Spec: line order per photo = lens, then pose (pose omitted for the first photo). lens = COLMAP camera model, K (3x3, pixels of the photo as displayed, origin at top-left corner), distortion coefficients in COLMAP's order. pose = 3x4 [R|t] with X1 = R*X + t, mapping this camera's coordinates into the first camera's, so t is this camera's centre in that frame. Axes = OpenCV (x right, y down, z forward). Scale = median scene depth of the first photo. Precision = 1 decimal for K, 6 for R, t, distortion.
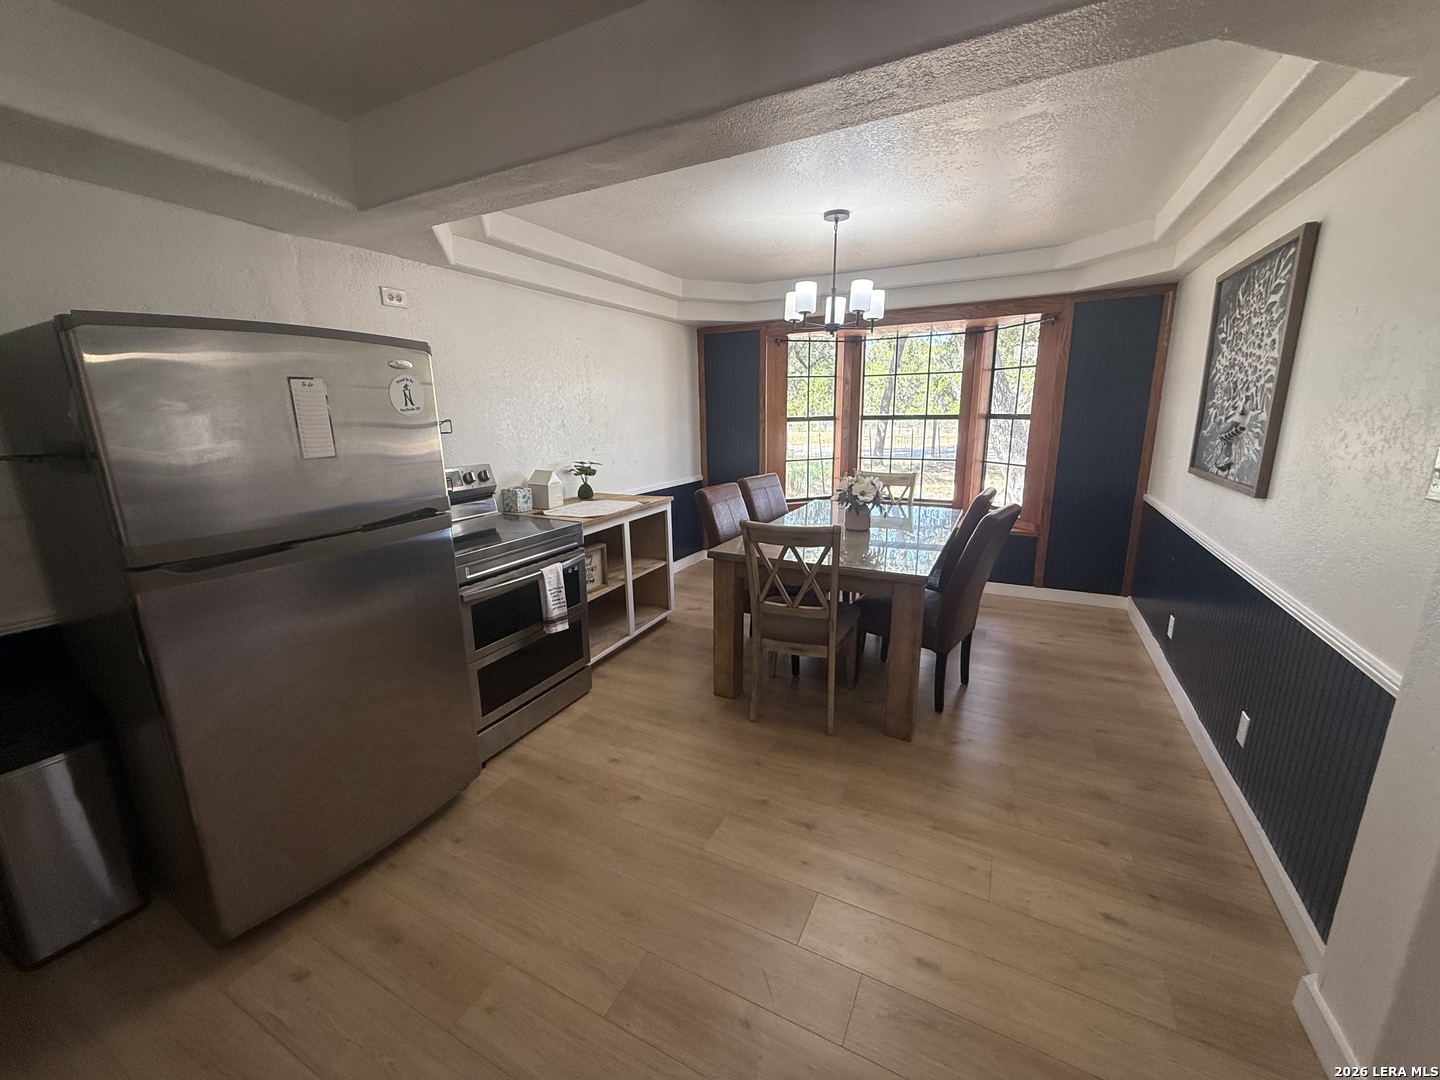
lens RADIAL K [[573.1, 0, 716.8], [0, 573.1, 537.7], [0, 0, 1]] dist [0.000021, -0.000273]
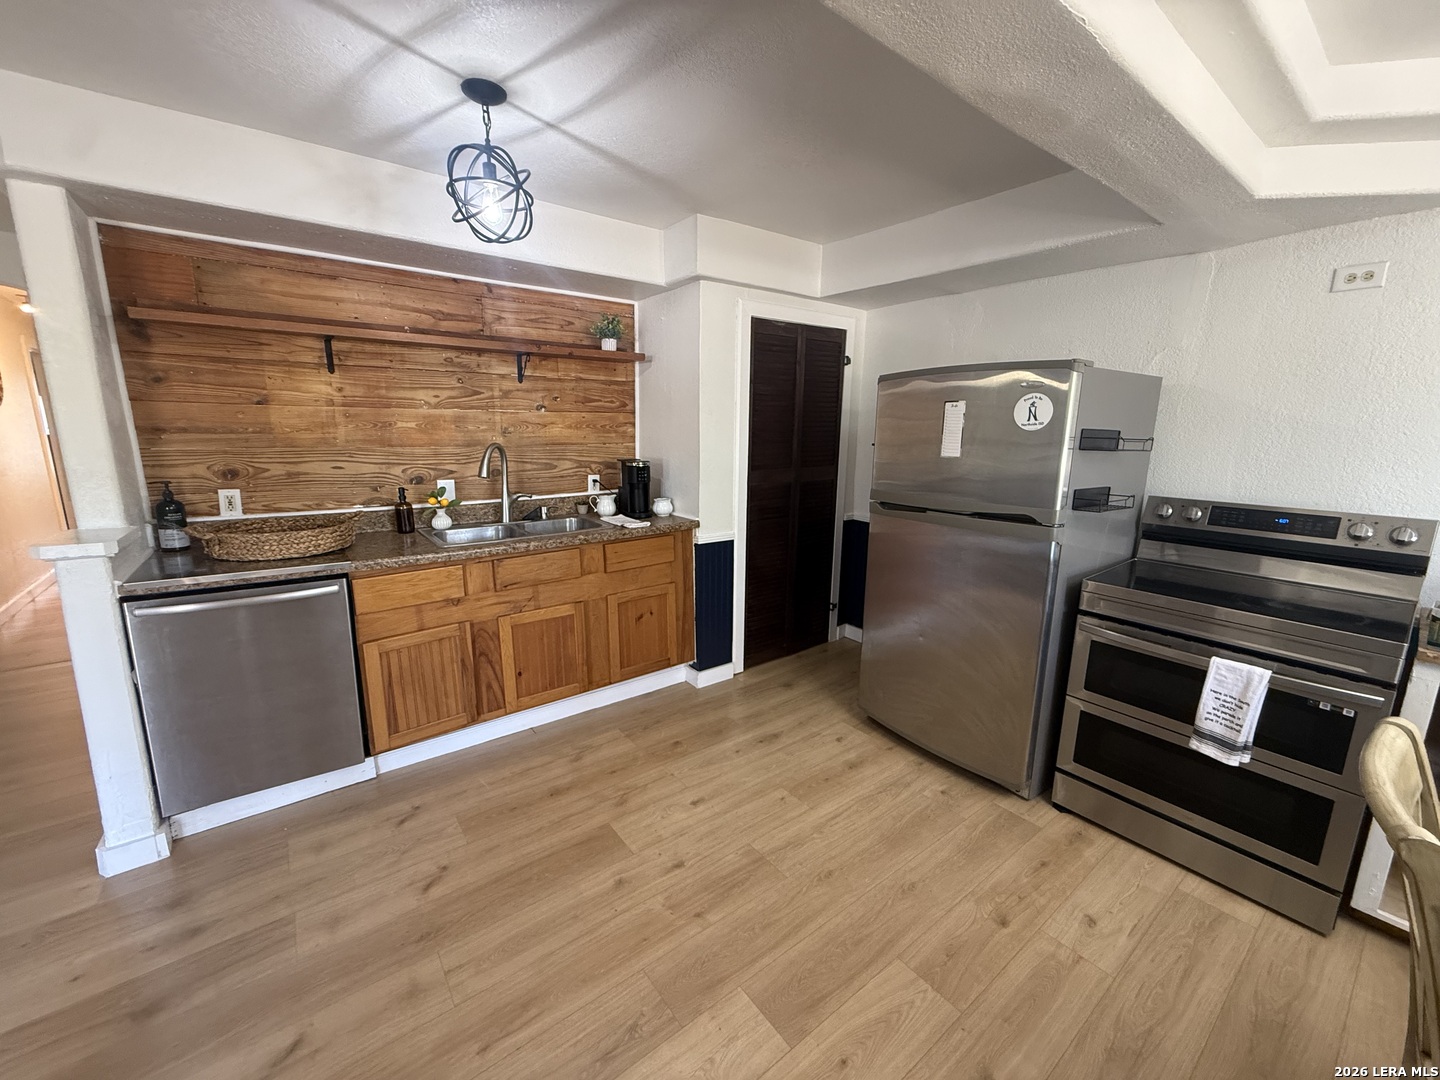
lens RADIAL K [[573.1, 0, 716.8], [0, 573.1, 537.7], [0, 0, 1]] dist [0.000021, -0.000273]
pose [[-0.428946, 0.186110, -0.883951, 0.509651], [-0.207789, 0.931978, 0.297053, -0.152595], [0.879107, 0.311095, -0.361096, 0.640981]]
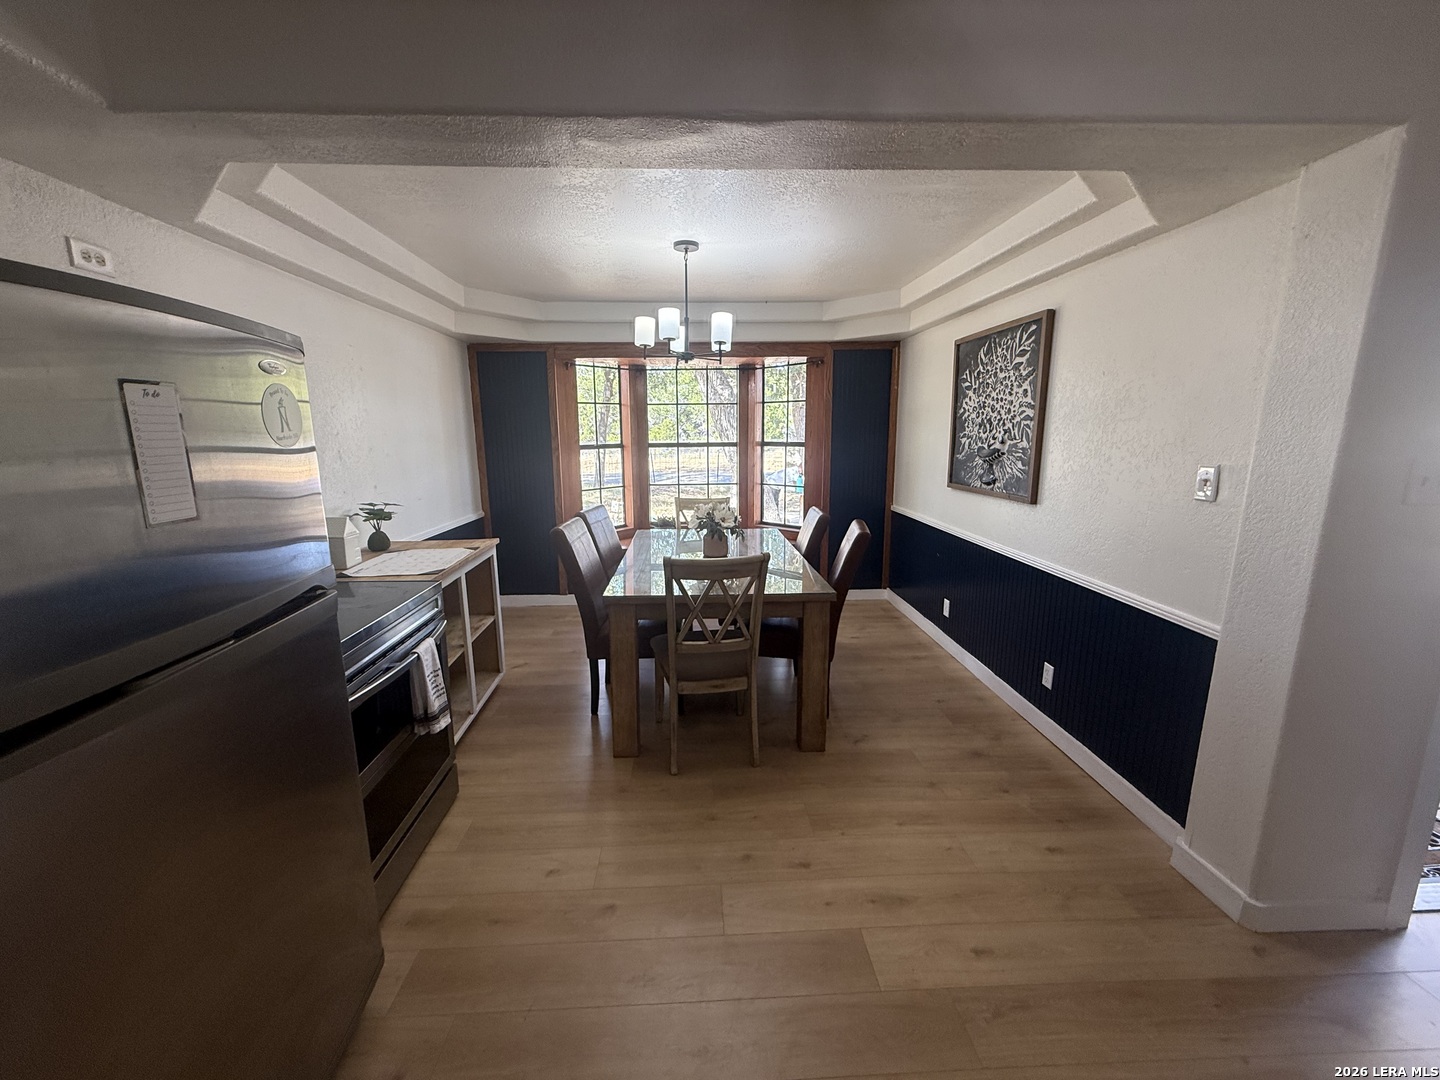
lens RADIAL K [[573.1, 0, 716.8], [0, 573.1, 537.7], [0, 0, 1]] dist [0.000021, -0.000273]
pose [[0.867318, -0.081681, 0.491006, -0.303696], [0.103434, 0.994486, -0.017269, -0.034925], [-0.486889, 0.065764, 0.870985, 0.145904]]
